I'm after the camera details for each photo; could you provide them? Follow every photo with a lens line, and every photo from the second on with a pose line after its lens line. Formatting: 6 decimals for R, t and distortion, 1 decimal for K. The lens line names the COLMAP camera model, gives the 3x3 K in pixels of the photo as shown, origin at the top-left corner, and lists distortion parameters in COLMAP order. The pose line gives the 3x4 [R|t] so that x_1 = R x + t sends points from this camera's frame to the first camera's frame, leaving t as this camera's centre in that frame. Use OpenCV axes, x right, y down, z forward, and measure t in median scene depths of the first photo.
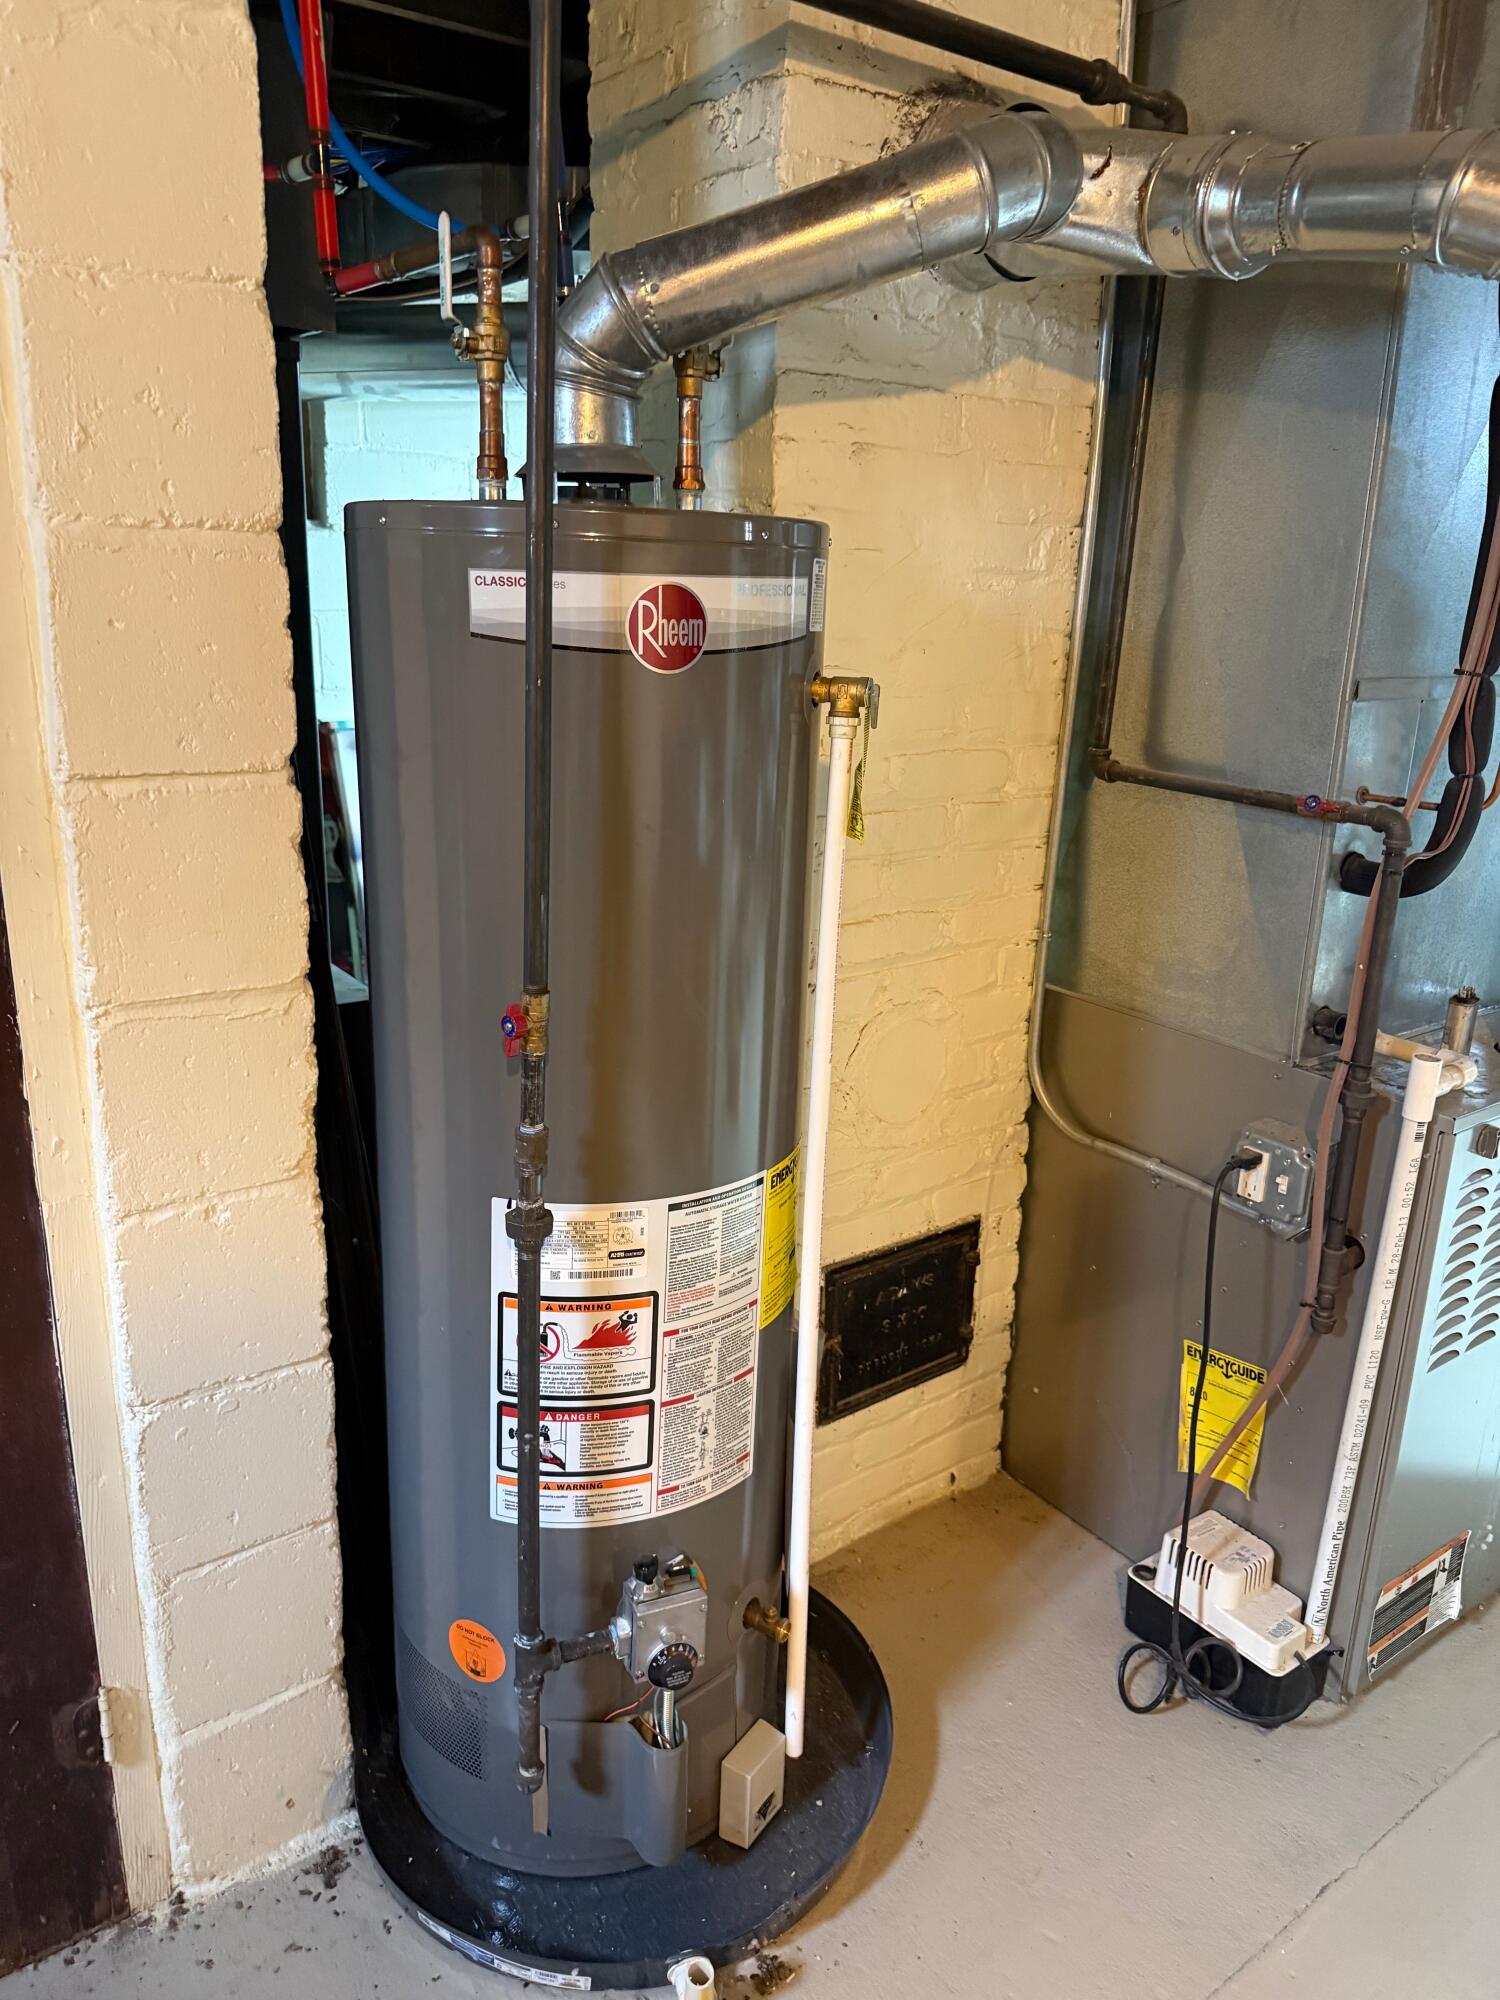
lens RADIAL K [[1408.1, 0, 753.3], [0, 1408.1, 961.5], [0, 0, 1]] dist [0.040025, -0.055309]
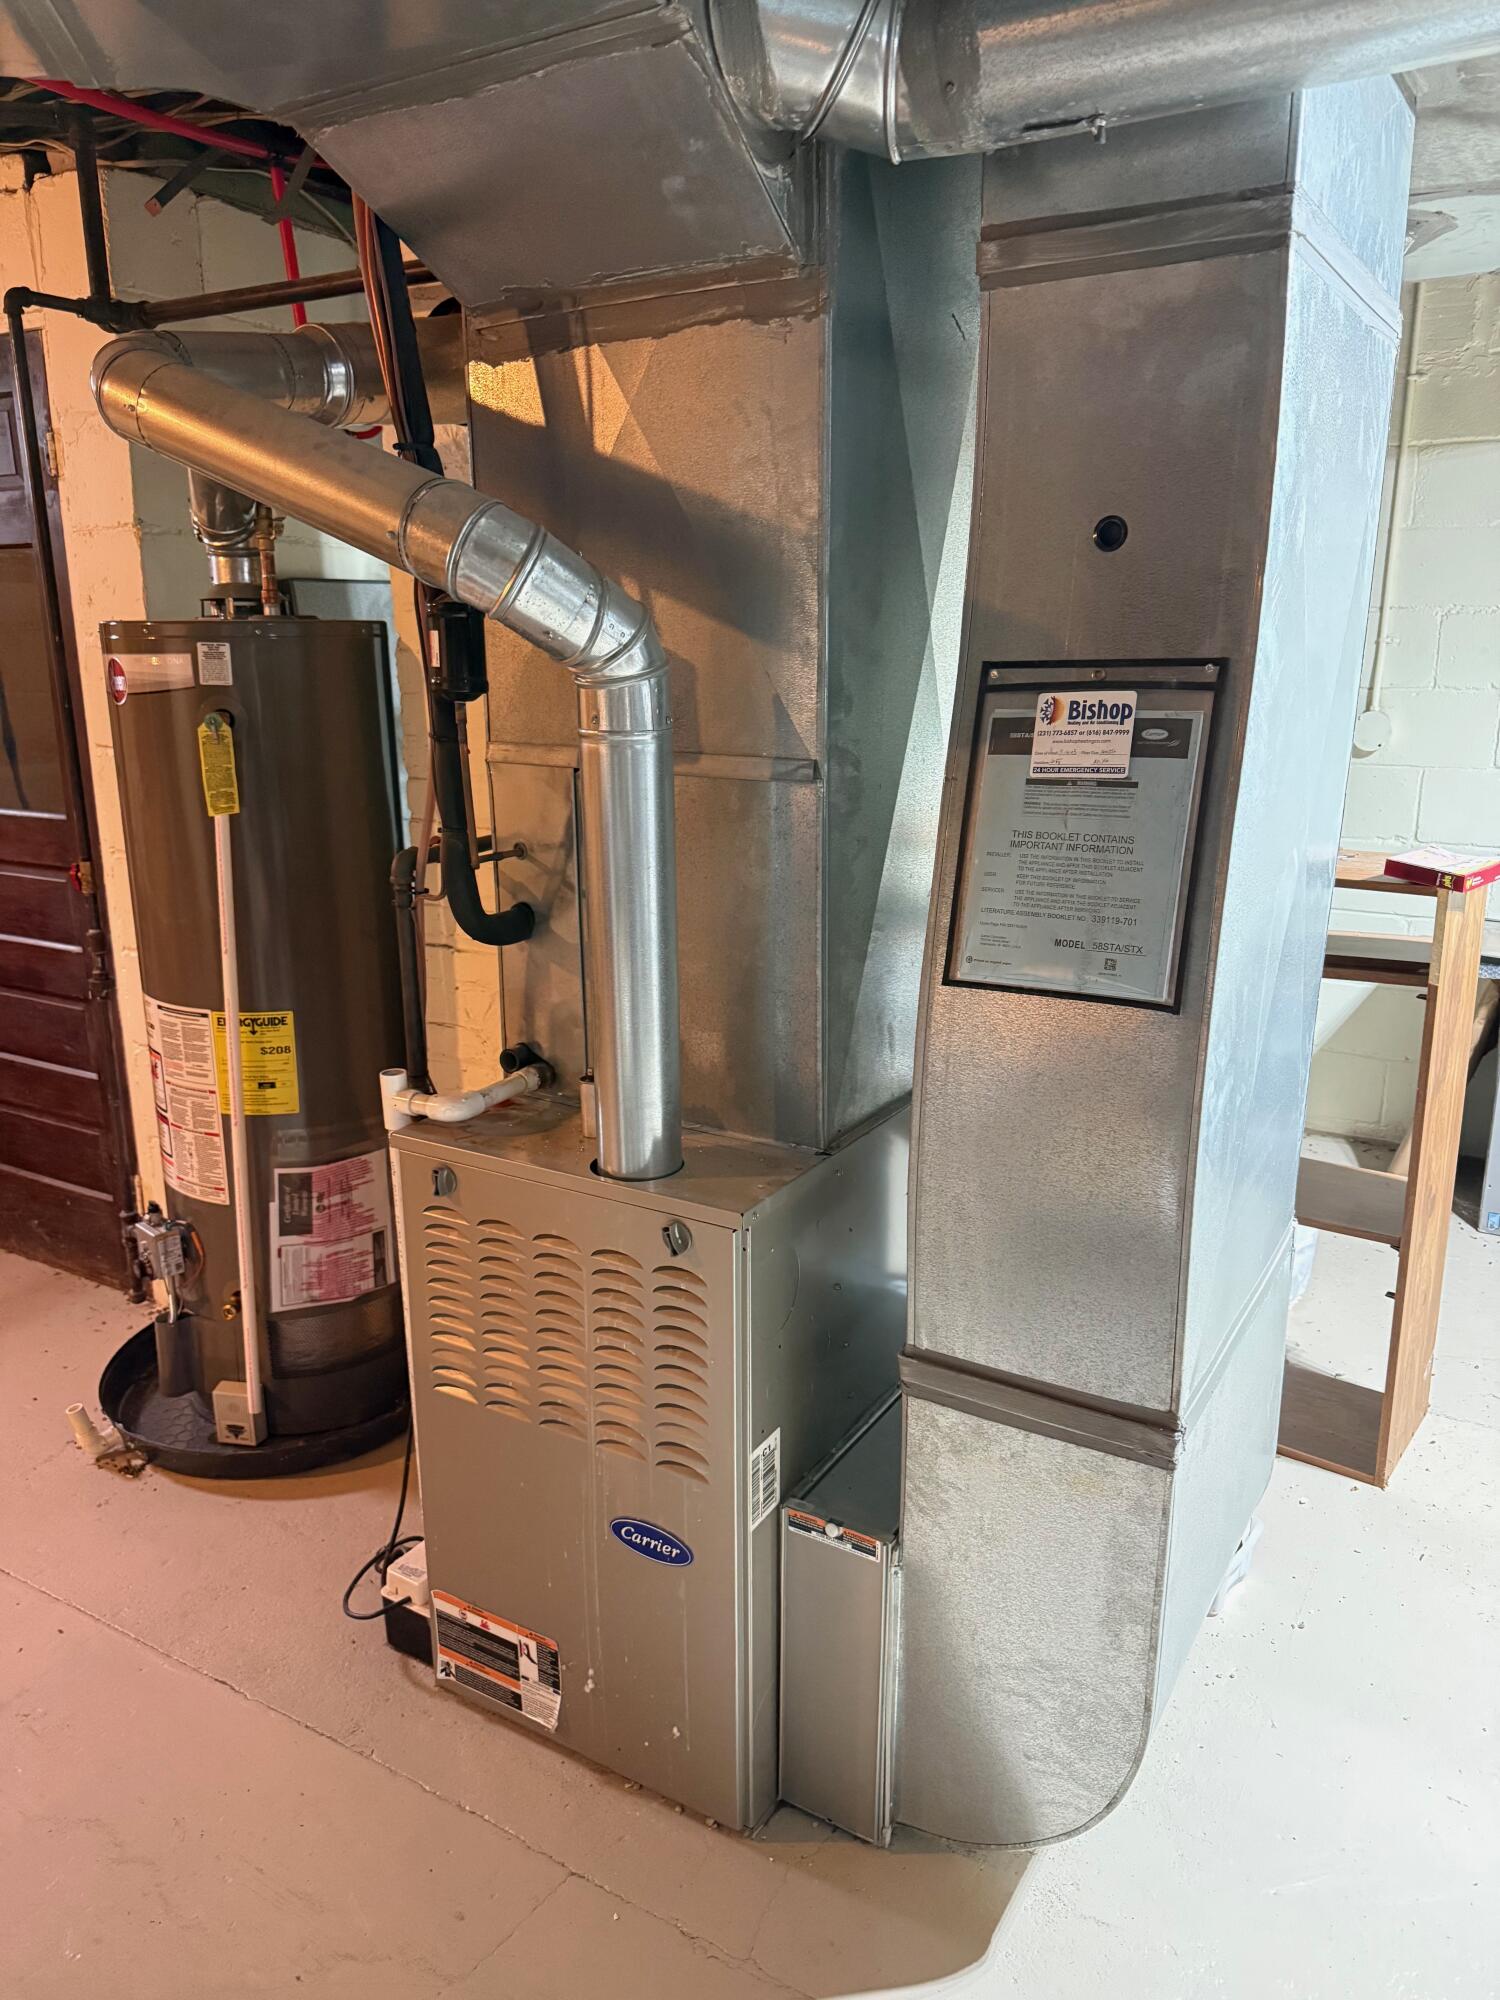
lens RADIAL K [[1408.1, 0, 752.1], [0, 1408.1, 998.2], [0, 0, 1]] dist [0.040025, -0.055309]
pose [[0.399907, 0.203219, -0.893743, 1.598699], [-0.231994, 0.965800, 0.115798, -0.188488], [0.886709, 0.161034, 0.433376, 0.772904]]
